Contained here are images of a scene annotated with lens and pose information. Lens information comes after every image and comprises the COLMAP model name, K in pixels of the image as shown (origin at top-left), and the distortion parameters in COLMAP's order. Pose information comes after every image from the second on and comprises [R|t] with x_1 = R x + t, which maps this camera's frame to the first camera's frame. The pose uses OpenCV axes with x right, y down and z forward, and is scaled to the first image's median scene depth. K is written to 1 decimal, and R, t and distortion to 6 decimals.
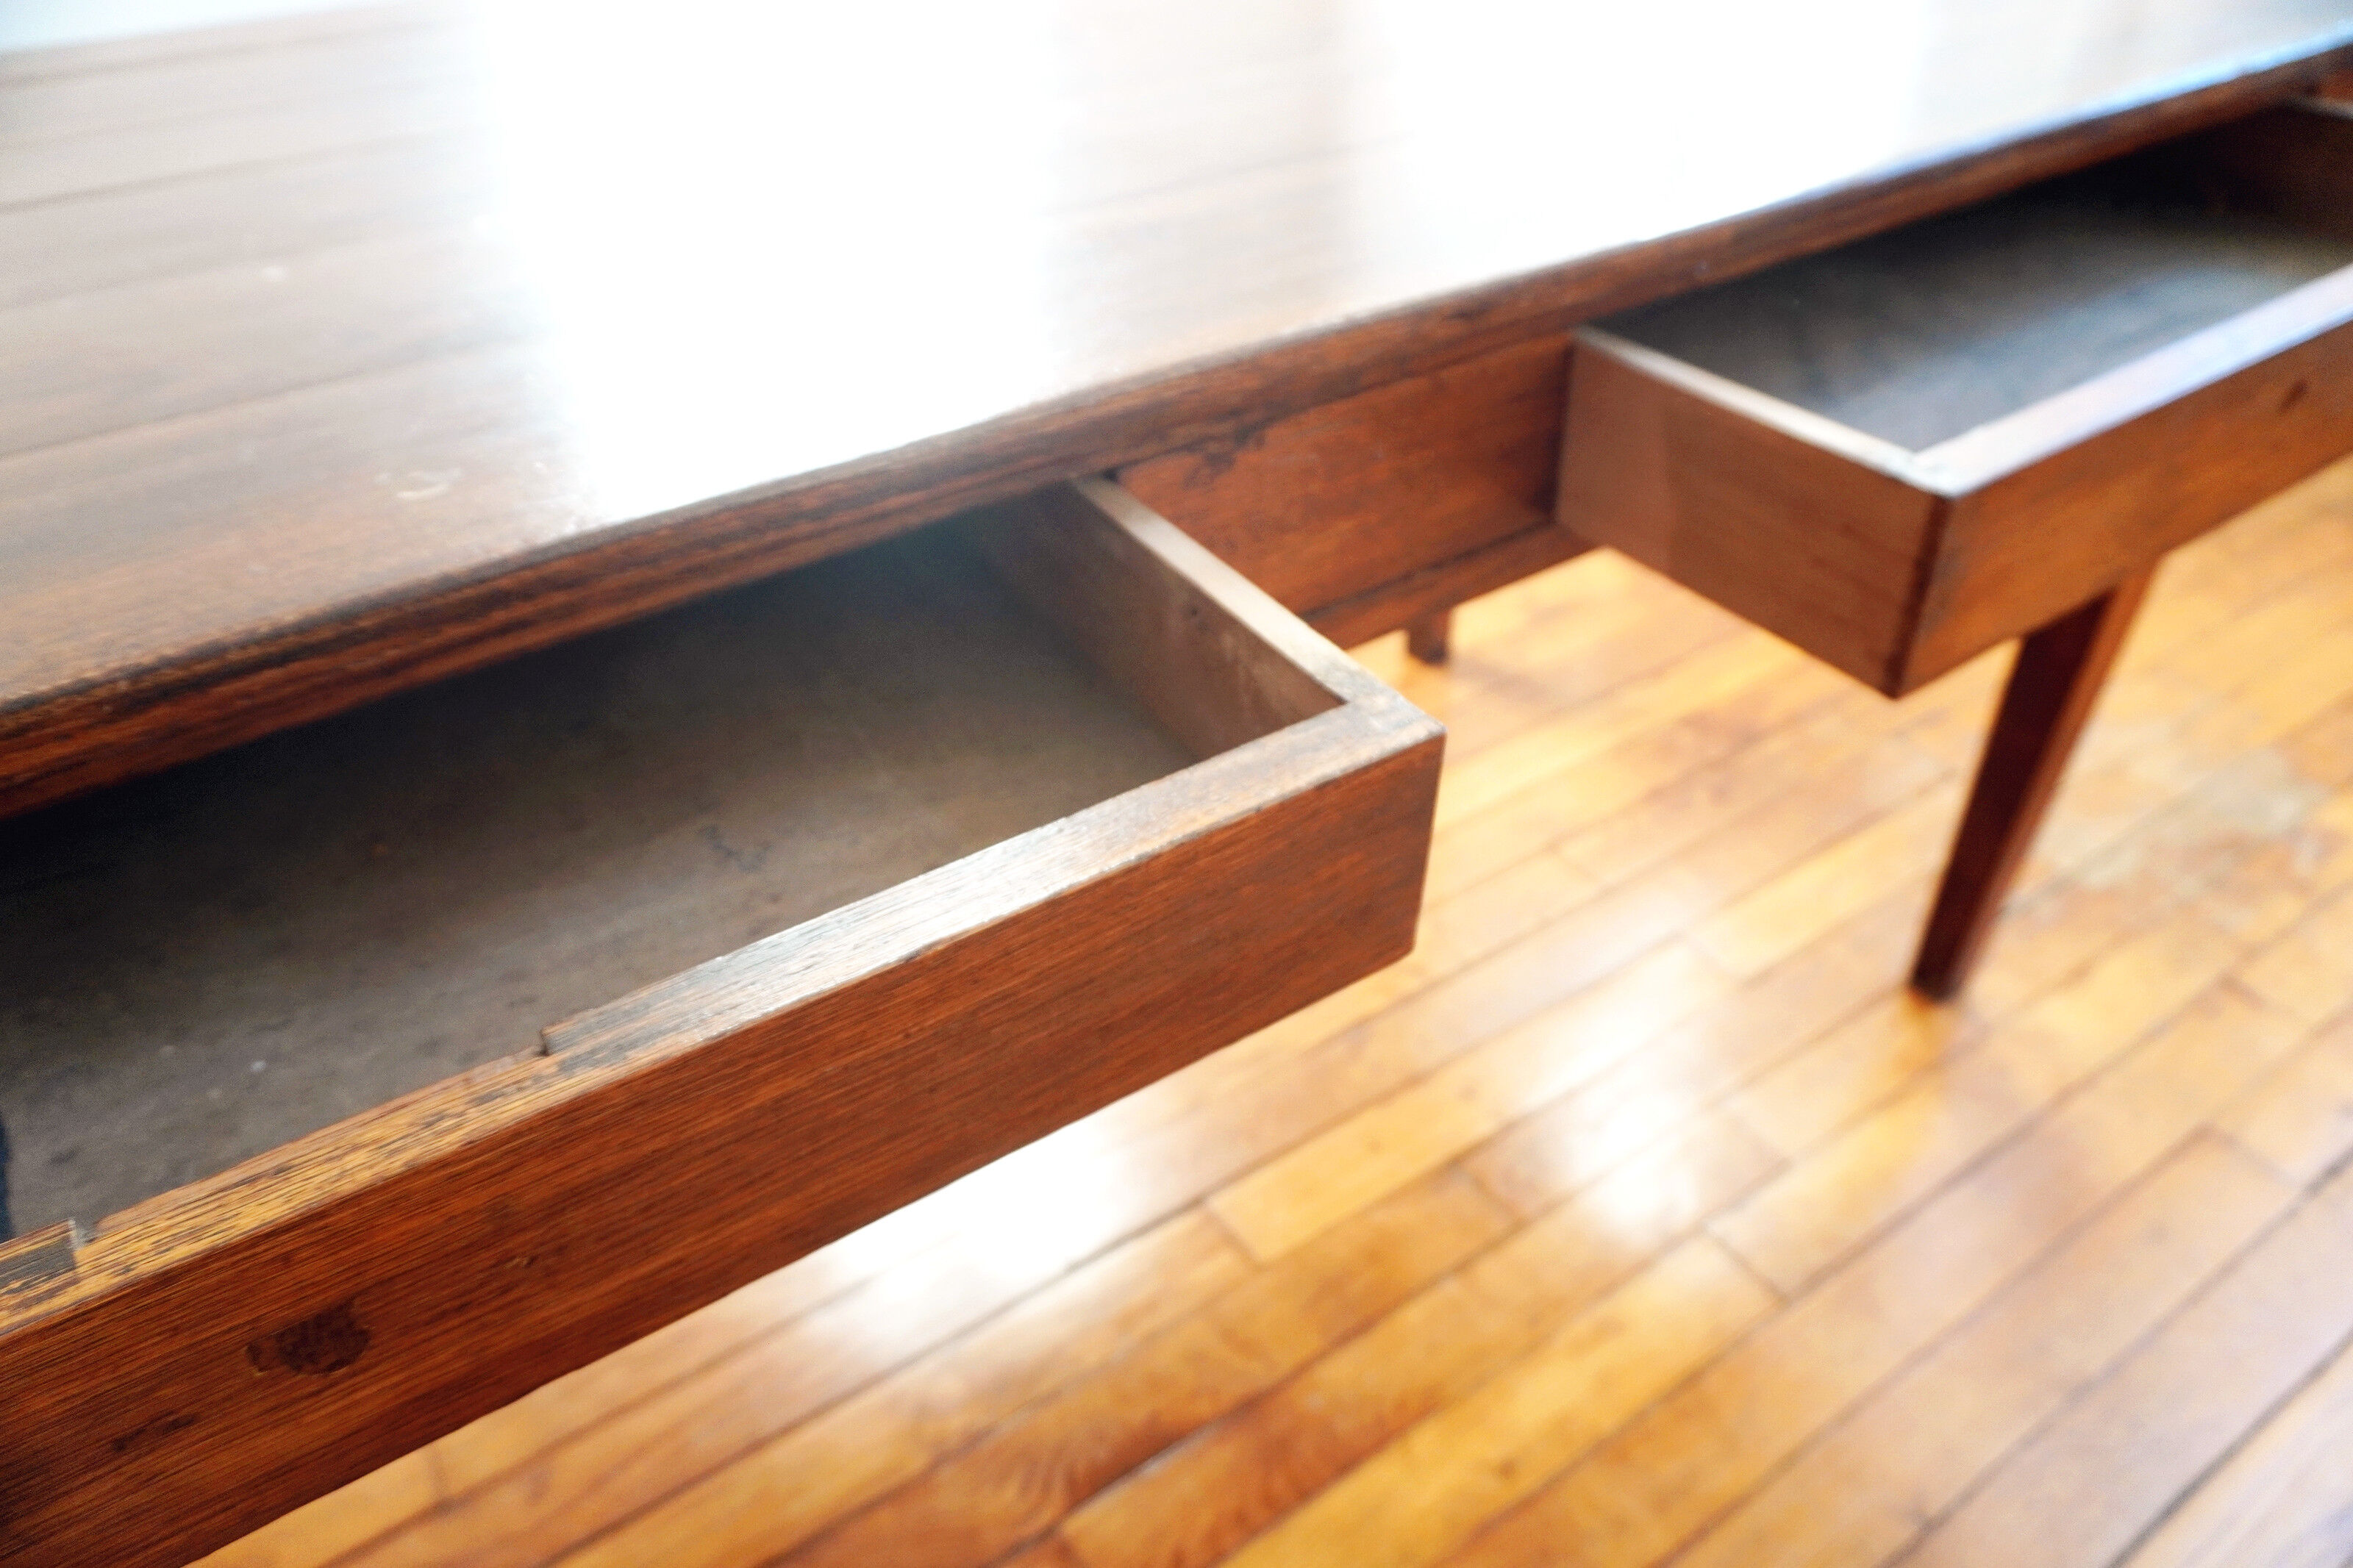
lens RADIAL K [[1554.4, 0, 1176.5], [0, 1554.4, 784.0], [0, 0, 1]] dist [-0.010218, -0.000529]
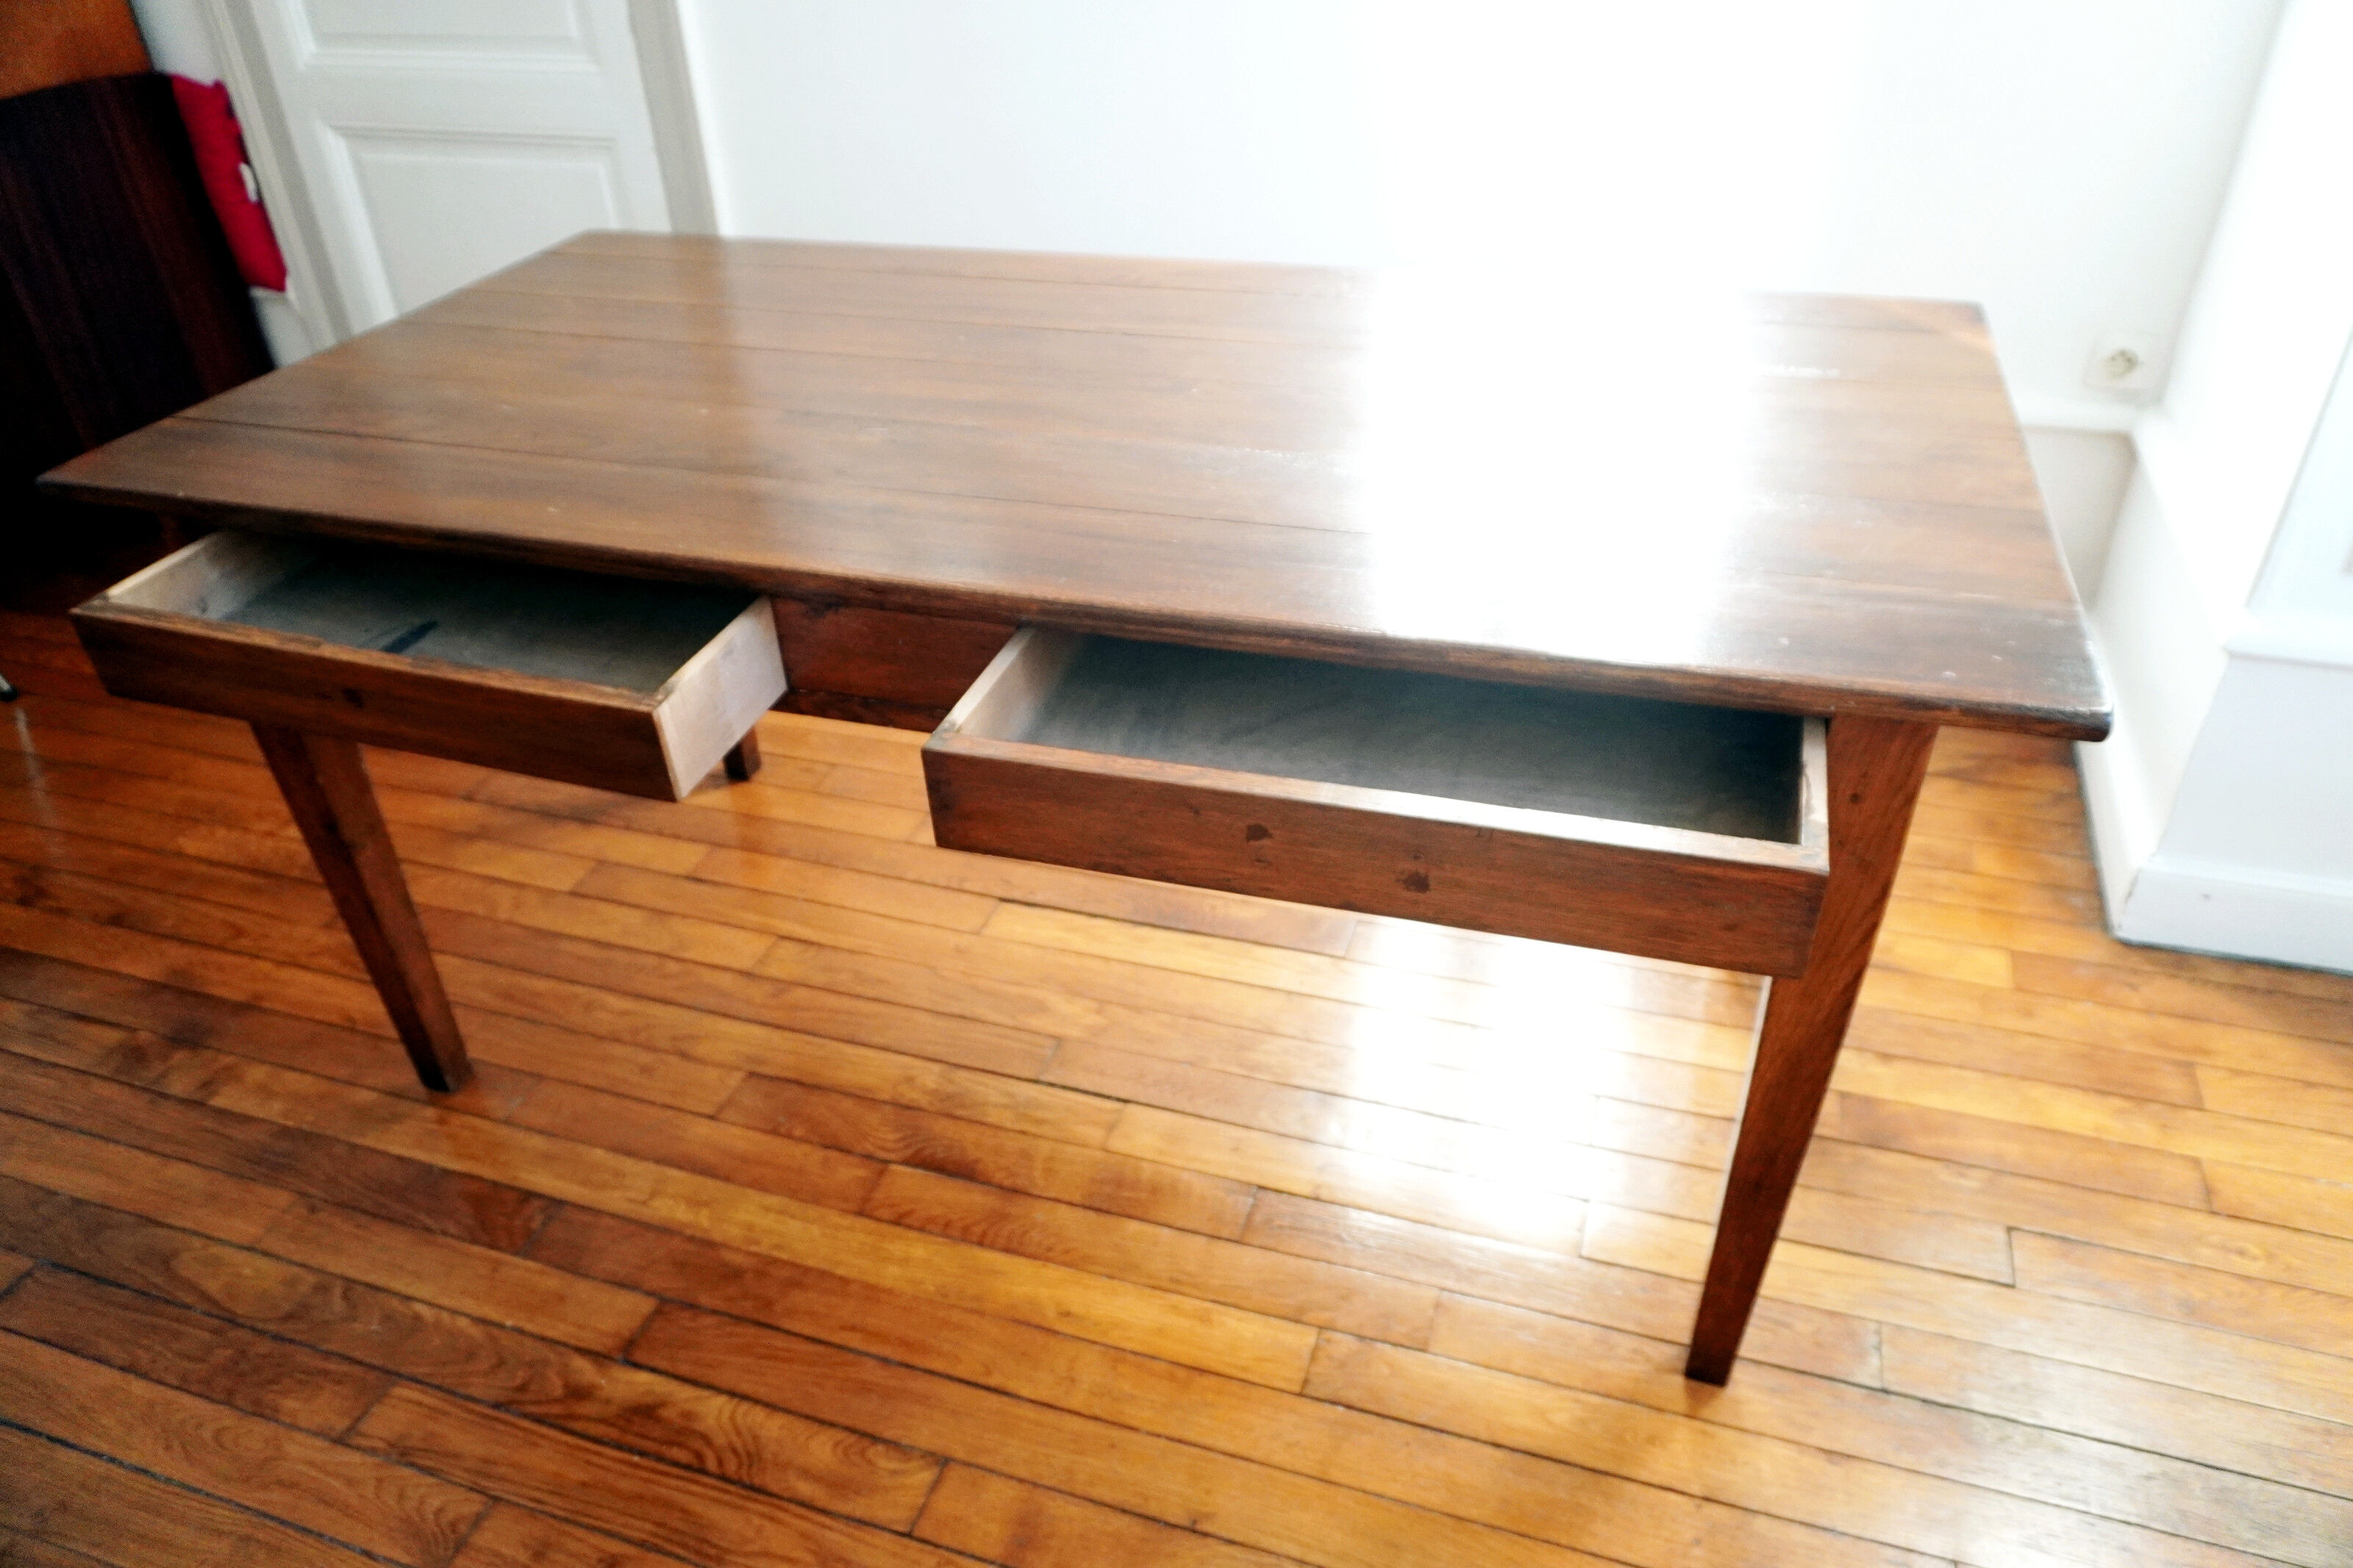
lens RADIAL K [[1554.4, 0, 1176.5], [0, 1554.4, 784.0], [0, 0, 1]] dist [-0.010218, -0.000529]
pose [[0.617116, 0.438427, -0.653414, 0.877720], [-0.449717, 0.877923, 0.164334, -0.267476], [0.645696, 0.192438, 0.738948, -0.138972]]
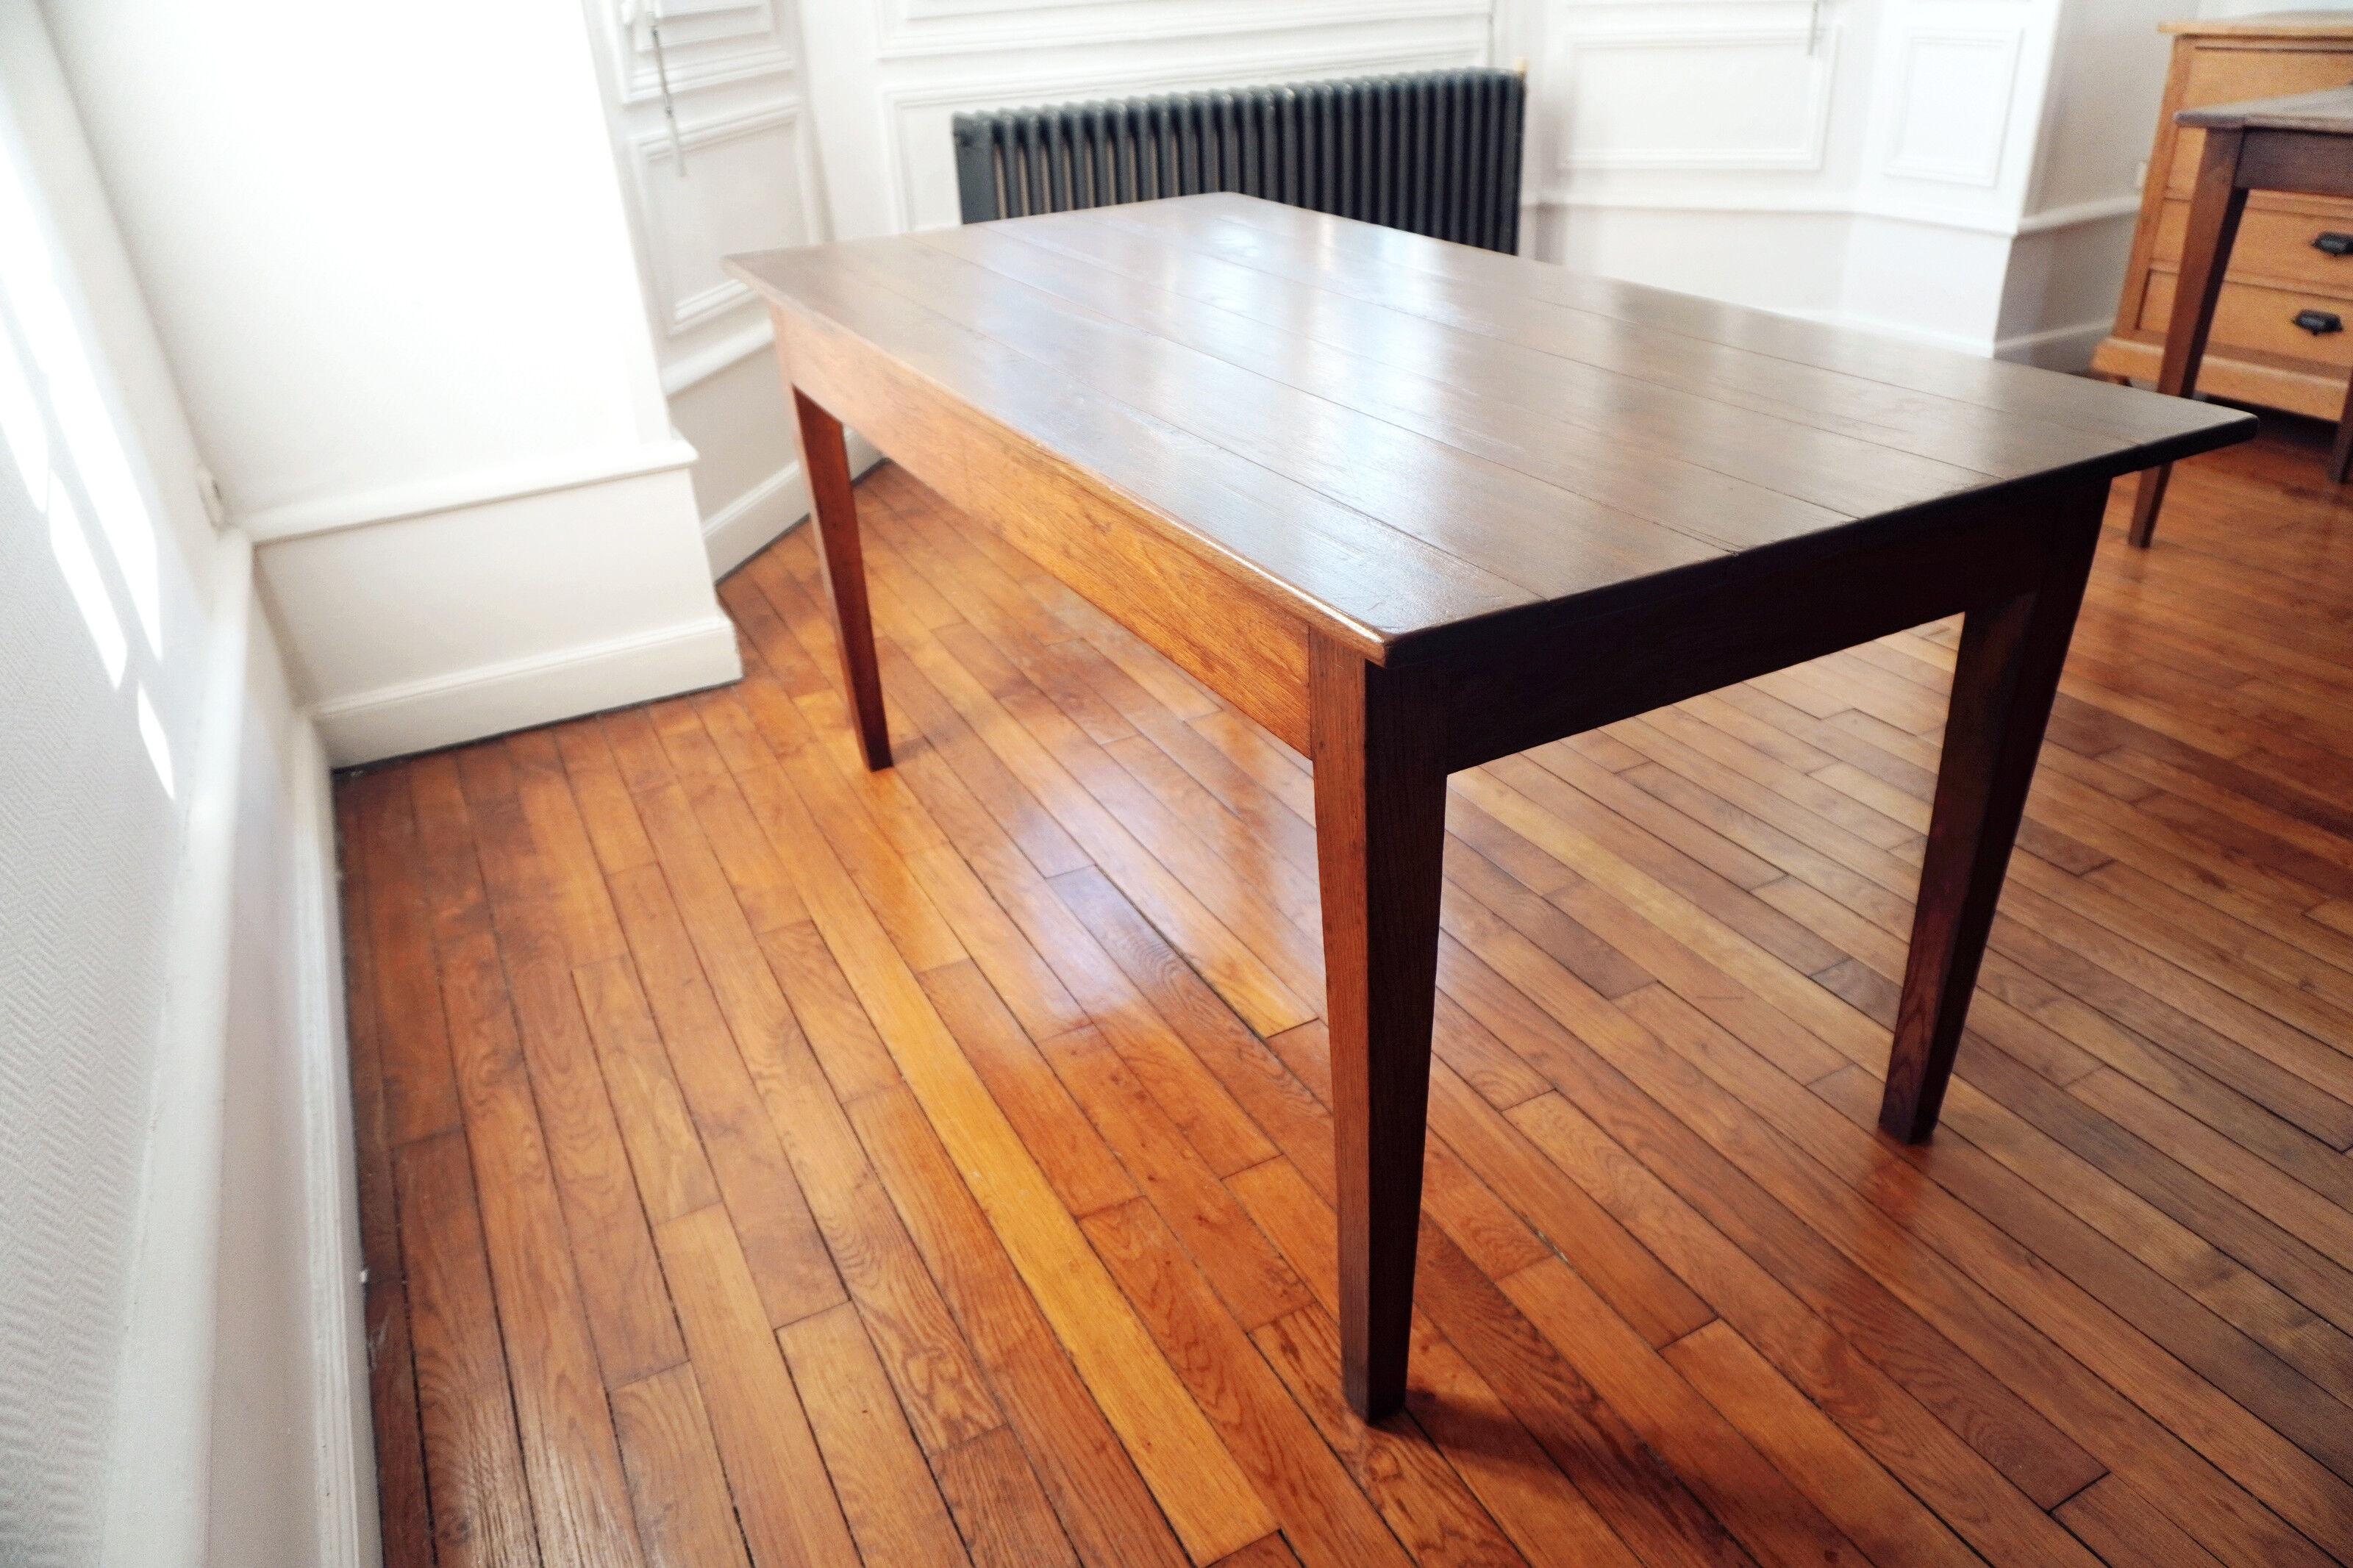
lens RADIAL K [[1577.4, 0, 1176.5], [0, 1577.4, 784.0], [0, 0, 1]] dist [-0.018660, -0.001644]
pose [[0.111524, -0.447344, 0.887381, -1.612081], [0.627316, 0.724243, 0.286264, -0.456412], [-0.770738, 0.524744, 0.361397, 0.425368]]
